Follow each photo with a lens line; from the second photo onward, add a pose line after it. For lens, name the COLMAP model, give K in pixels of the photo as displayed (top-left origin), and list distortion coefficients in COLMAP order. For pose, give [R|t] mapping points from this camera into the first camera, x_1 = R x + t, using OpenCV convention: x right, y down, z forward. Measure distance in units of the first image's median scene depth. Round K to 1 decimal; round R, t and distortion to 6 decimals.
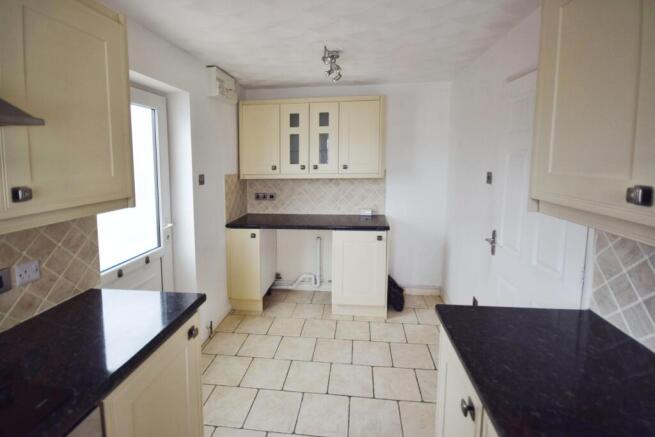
lens RADIAL K [[293.9, 0, 325.0], [0, 293.9, 229.8], [0, 0, 1]] dist [-0.025887, -0.000107]
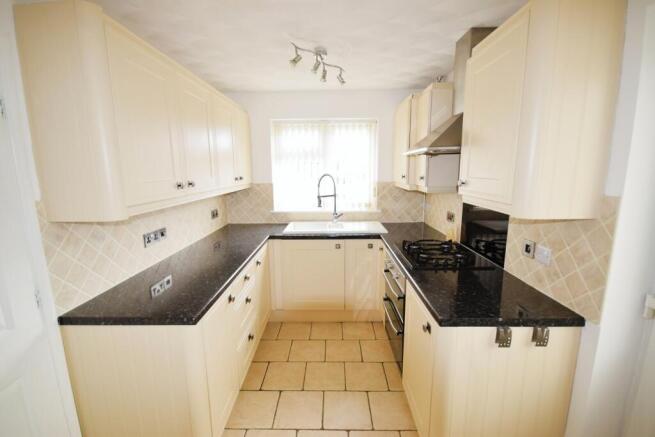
lens RADIAL K [[293.9, 0, 325.0], [0, 293.9, 229.8], [0, 0, 1]] dist [-0.025887, -0.000107]
pose [[-0.995742, 0.042610, -0.081749, 0.001512], [0.004220, 0.906912, 0.421299, -0.453323], [0.092091, 0.419160, -0.903230, 1.874168]]
